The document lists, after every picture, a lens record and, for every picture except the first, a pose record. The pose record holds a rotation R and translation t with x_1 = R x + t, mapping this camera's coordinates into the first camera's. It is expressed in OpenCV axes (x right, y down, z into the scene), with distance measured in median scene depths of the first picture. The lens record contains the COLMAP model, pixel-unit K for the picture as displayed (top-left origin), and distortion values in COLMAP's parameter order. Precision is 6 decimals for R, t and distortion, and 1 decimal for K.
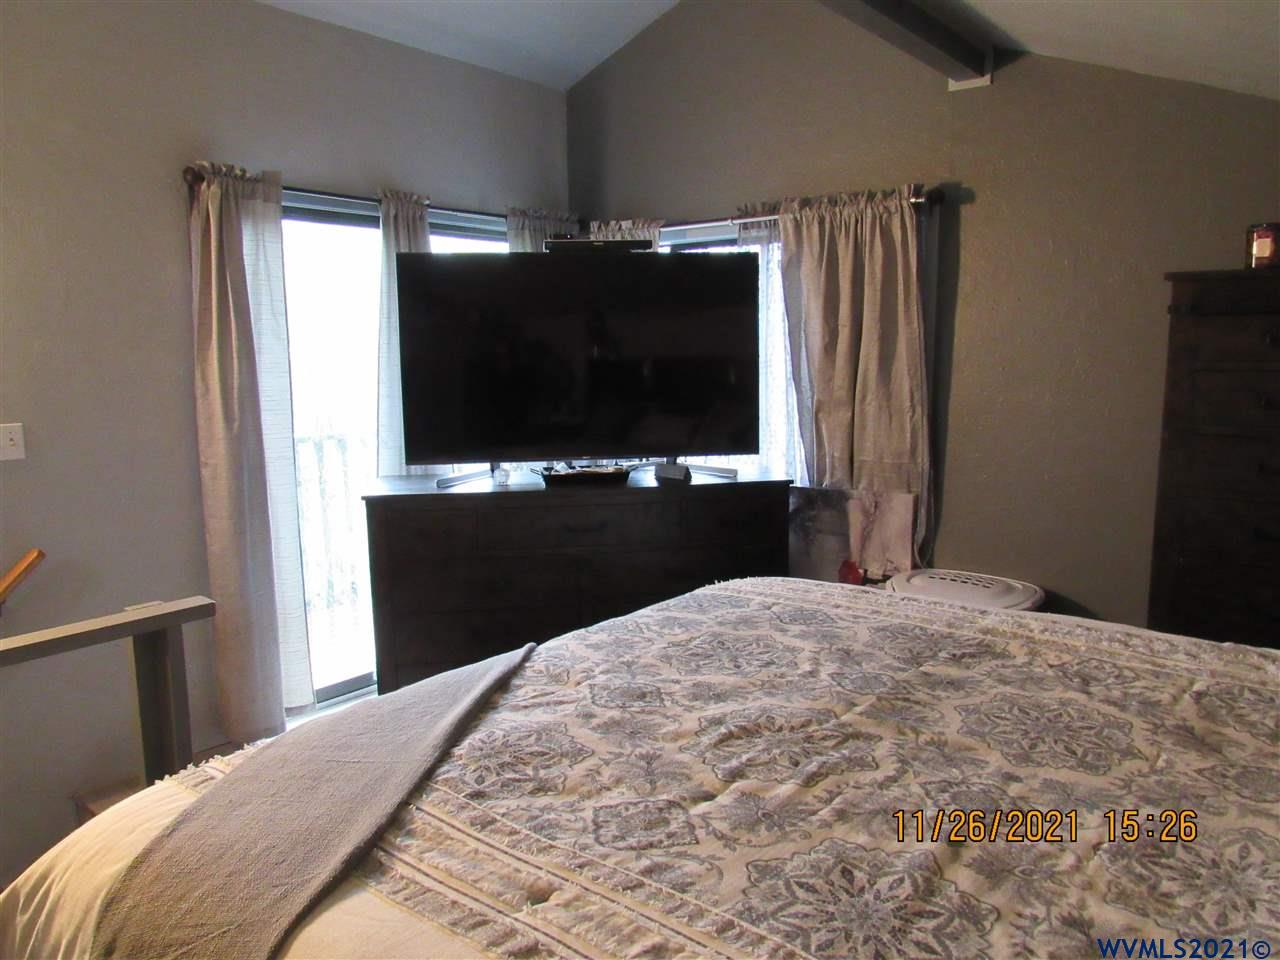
lens RADIAL K [[953.9, 0, 639.6], [0, 953.9, 483.1], [0, 0, 1]] dist [-0.015426, 0.009490]
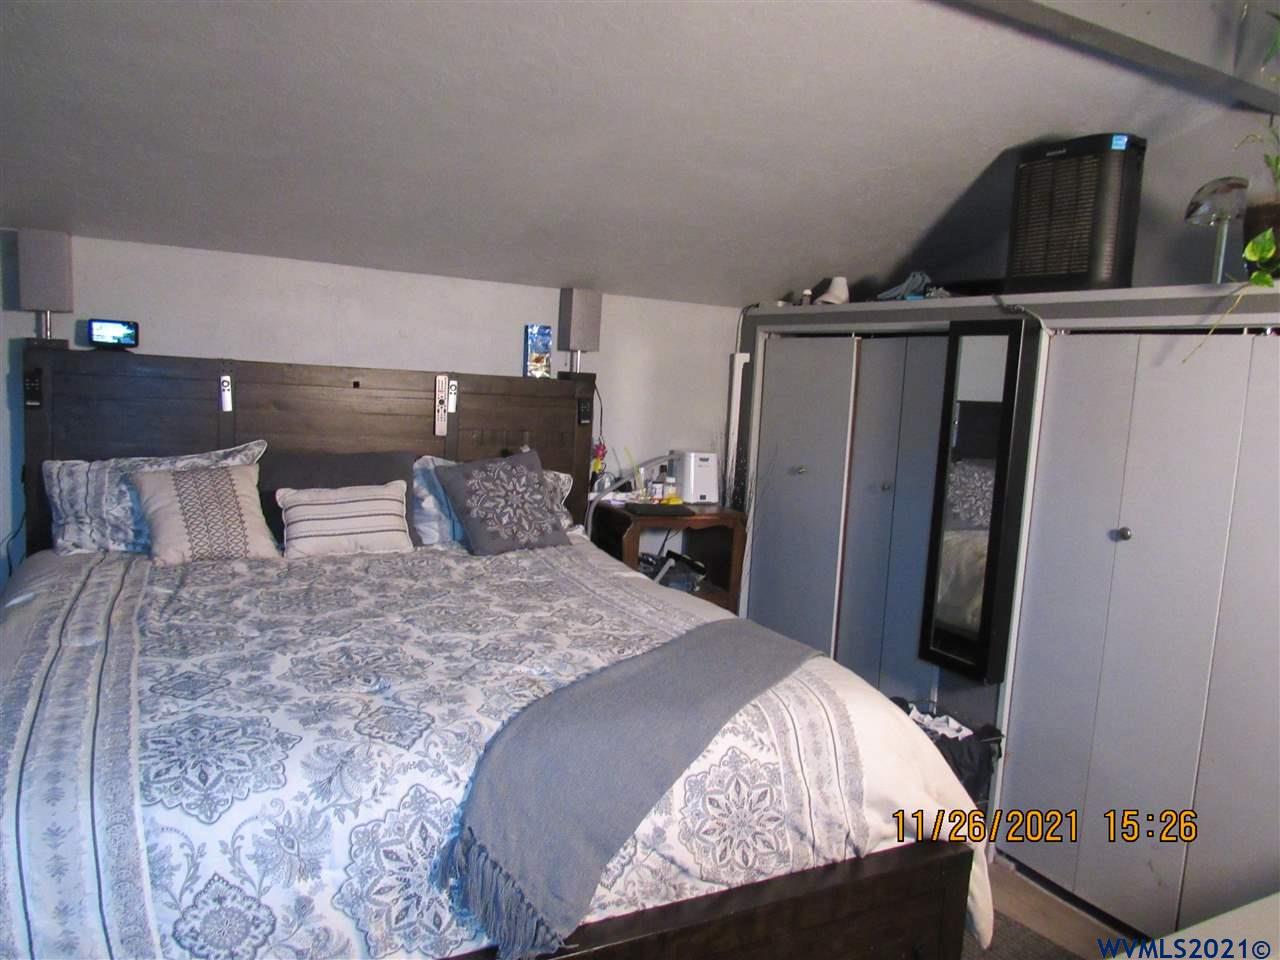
lens RADIAL K [[953.9, 0, 639.6], [0, 953.9, 483.1], [0, 0, 1]] dist [-0.015426, 0.009490]
pose [[-0.925191, -0.087305, 0.369324, -0.587826], [0.004008, 0.970876, 0.239548, -0.278734], [-0.379482, 0.223108, -0.897896, 1.889818]]
